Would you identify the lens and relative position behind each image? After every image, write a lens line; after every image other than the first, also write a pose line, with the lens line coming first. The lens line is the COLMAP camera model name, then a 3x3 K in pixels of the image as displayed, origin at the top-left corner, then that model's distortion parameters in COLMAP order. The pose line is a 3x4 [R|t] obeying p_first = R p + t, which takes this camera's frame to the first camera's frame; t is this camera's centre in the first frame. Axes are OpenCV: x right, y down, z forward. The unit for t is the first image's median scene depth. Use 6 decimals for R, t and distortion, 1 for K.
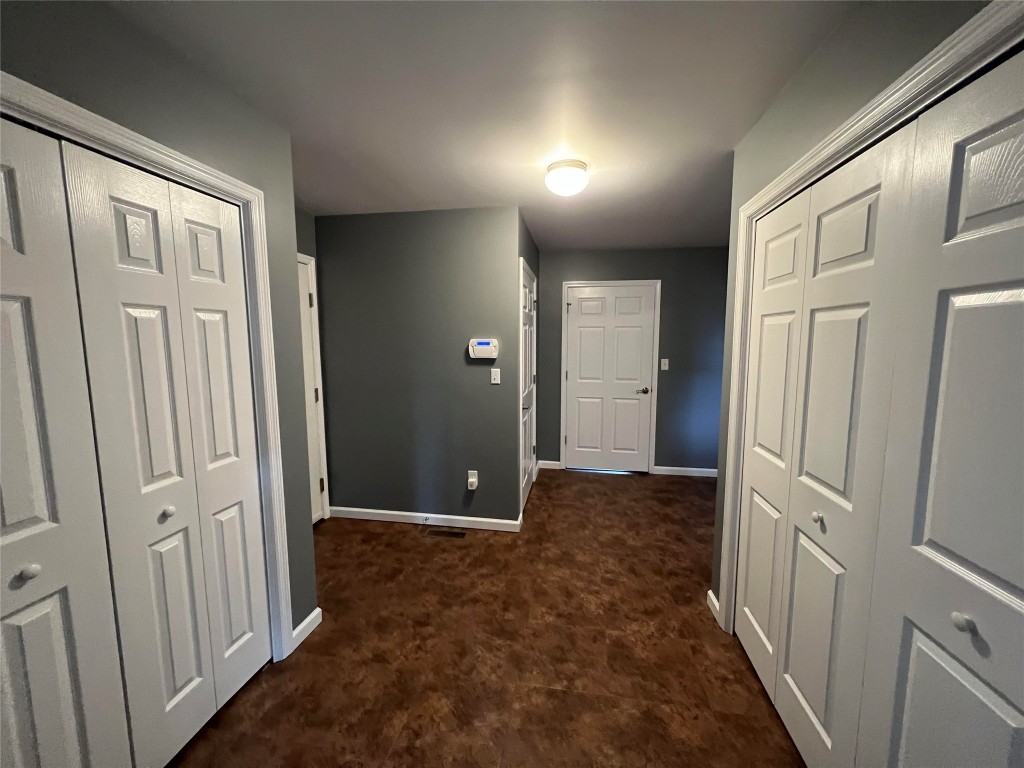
lens RADIAL K [[409.9, 0, 512.9], [0, 409.9, 385.3], [0, 0, 1]] dist [-0.000322, 0.000115]
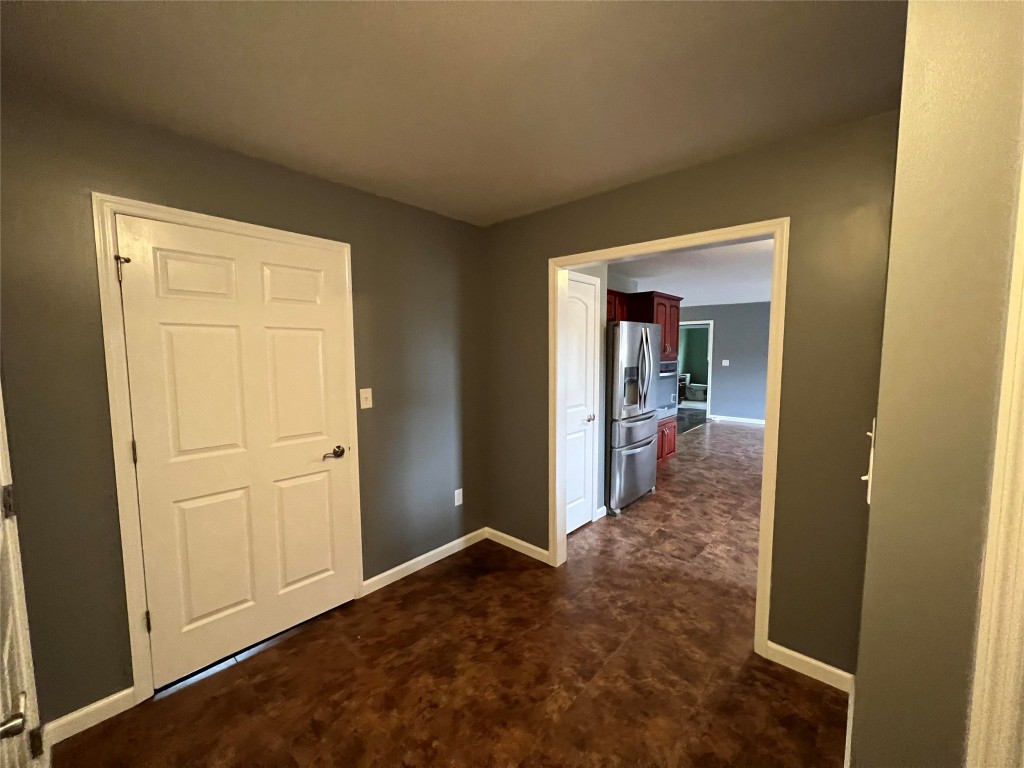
lens RADIAL K [[409.9, 0, 512.9], [0, 409.9, 385.3], [0, 0, 1]] dist [-0.000322, 0.000115]
pose [[0.530172, -0.066183, 0.845303, 0.004621], [0.098636, 0.994994, 0.016038, -0.058076], [-0.842133, 0.074875, 0.534047, 0.530682]]
